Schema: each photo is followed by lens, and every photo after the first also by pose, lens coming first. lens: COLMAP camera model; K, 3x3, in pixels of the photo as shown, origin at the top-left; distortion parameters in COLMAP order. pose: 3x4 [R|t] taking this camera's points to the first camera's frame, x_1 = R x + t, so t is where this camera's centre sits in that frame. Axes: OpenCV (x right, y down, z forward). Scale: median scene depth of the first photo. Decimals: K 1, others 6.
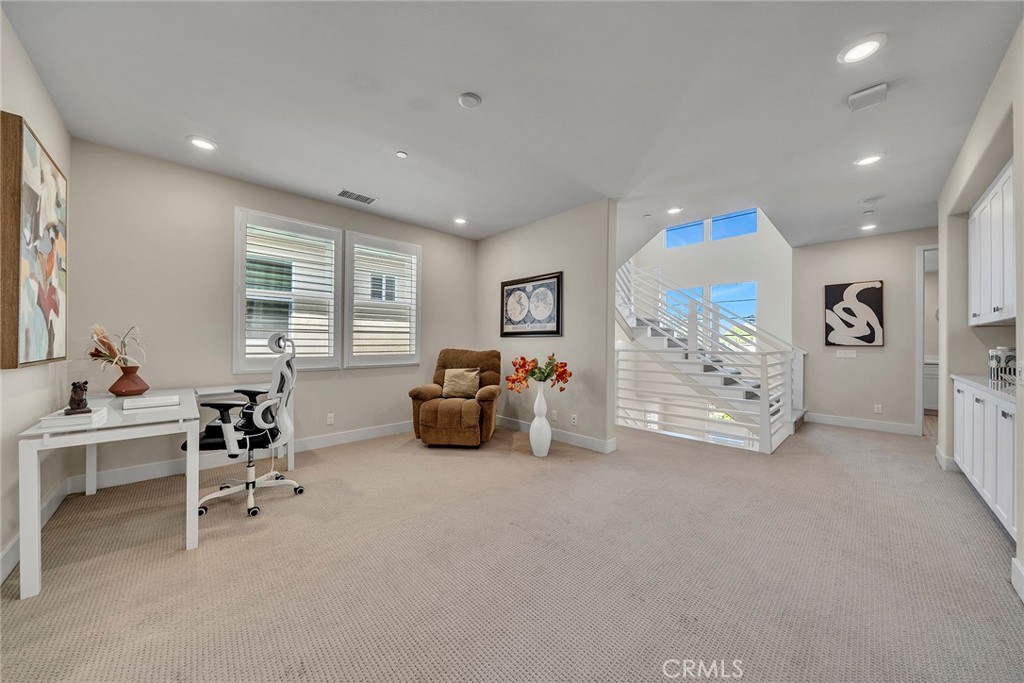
lens RADIAL K [[346.9, 0, 511.7], [0, 346.9, 342.2], [0, 0, 1]] dist [-0.008043, -0.000254]
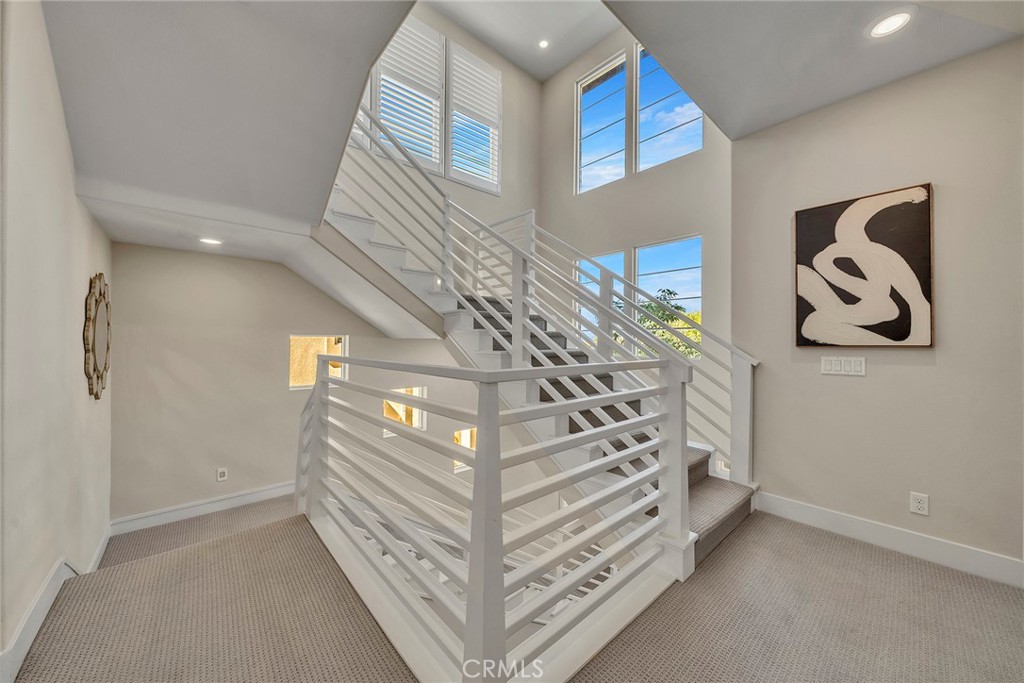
lens RADIAL K [[360.0, 0, 502.9], [0, 360.0, 344.7], [0, 0, 1]] dist [-0.015250, -0.000392]
pose [[0.999126, 0.003882, -0.041631, 0.540348], [-0.003885, 0.999992, -0.000009, 0.009073], [0.041630, 0.000171, 0.999133, 0.514255]]
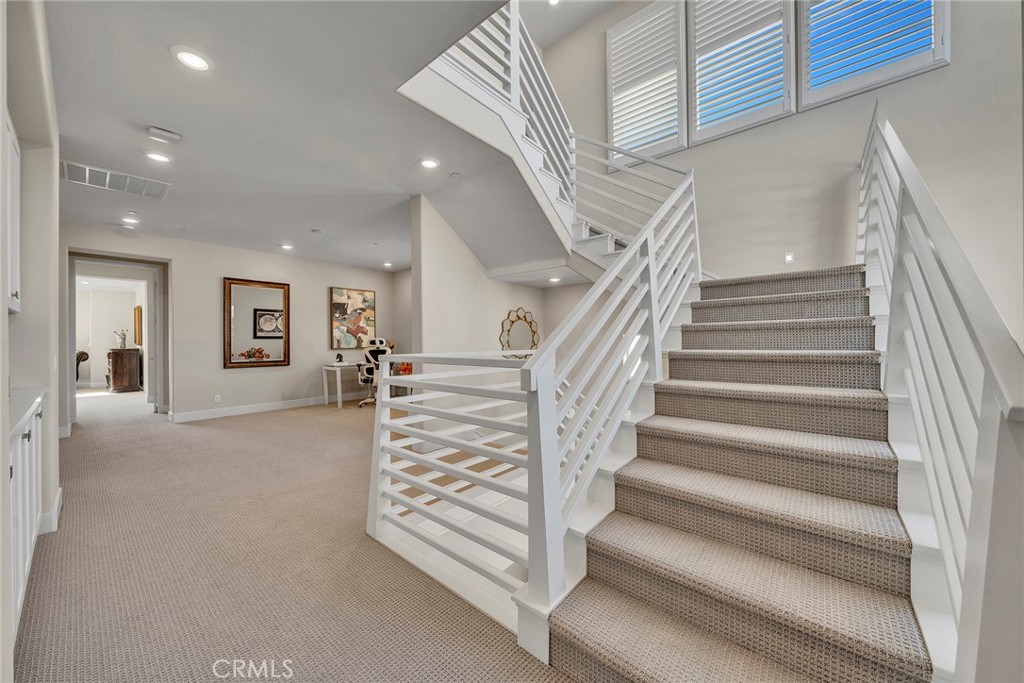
lens RADIAL K [[360.0, 0, 507.1], [0, 360.0, 339.0], [0, 0, 1]] dist [-0.015250, -0.000392]
pose [[0.098780, -0.010968, -0.995049, 3.984735], [0.008583, 0.999911, -0.010170, 0.020973], [0.995072, -0.007536, 0.098866, 3.510232]]
